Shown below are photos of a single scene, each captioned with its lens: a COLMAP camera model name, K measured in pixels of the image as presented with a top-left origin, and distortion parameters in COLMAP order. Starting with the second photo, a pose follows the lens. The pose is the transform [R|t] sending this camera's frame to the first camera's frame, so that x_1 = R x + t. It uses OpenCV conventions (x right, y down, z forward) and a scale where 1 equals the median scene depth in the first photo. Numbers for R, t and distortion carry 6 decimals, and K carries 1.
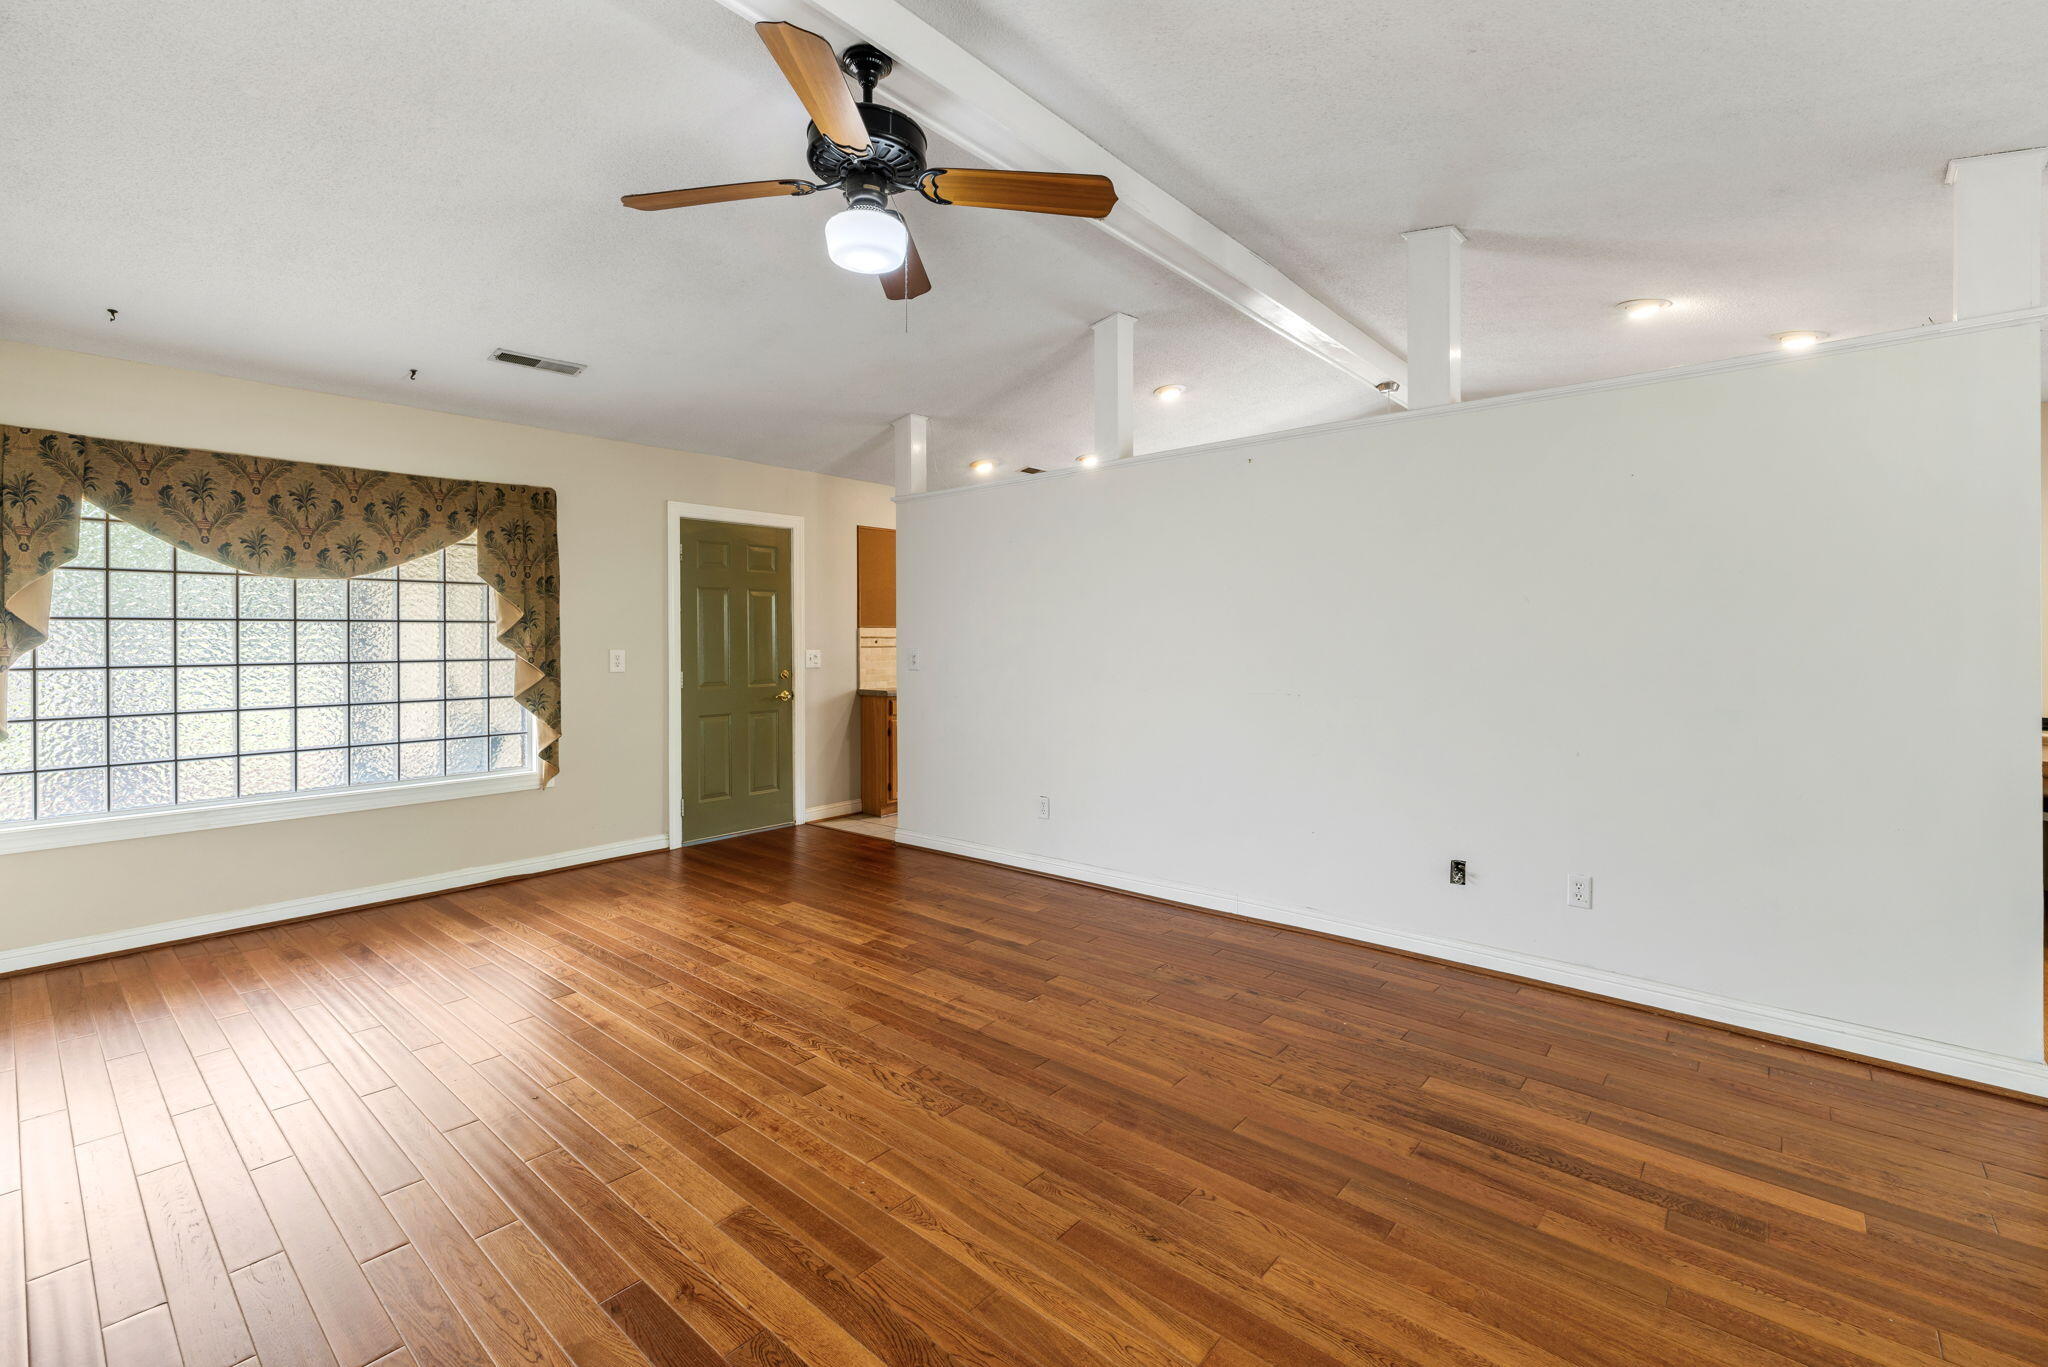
lens RADIAL K [[879.0, 0, 1019.1], [0, 879.0, 645.3], [0, 0, 1]] dist [-0.002723, -0.000481]
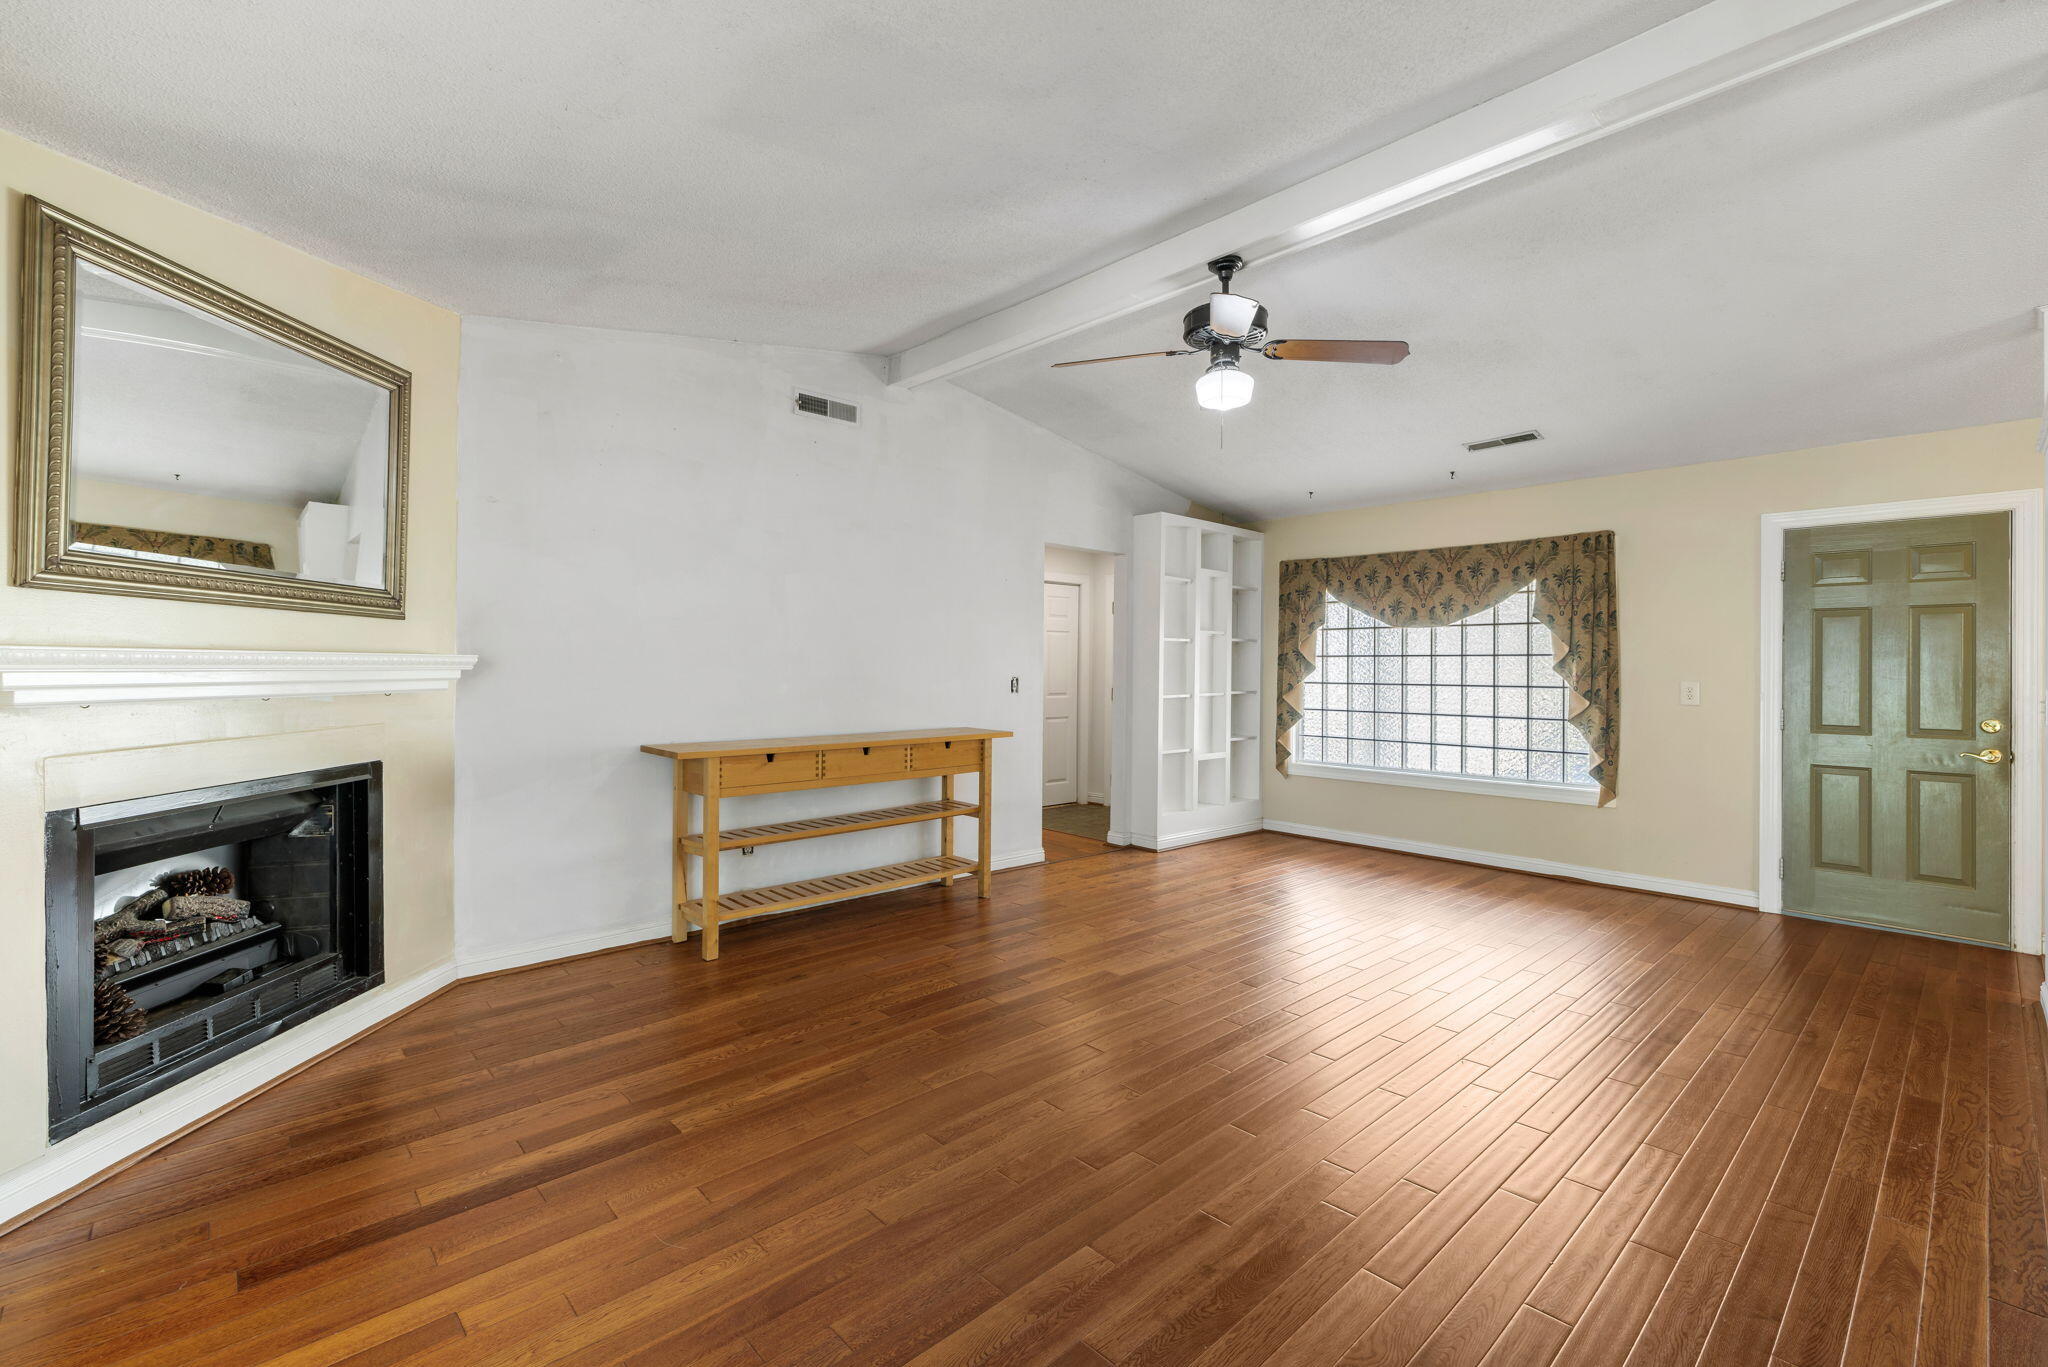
lens RADIAL K [[913.4, 0, 1024.0], [0, 913.4, 683.5], [0, 0, 1]] dist [-0.002554, -0.000437]
pose [[-0.116009, 0.023754, -0.992964, 0.752711], [-0.012097, 0.999606, 0.025326, -0.011545], [0.993175, 0.014950, -0.115675, 0.472875]]
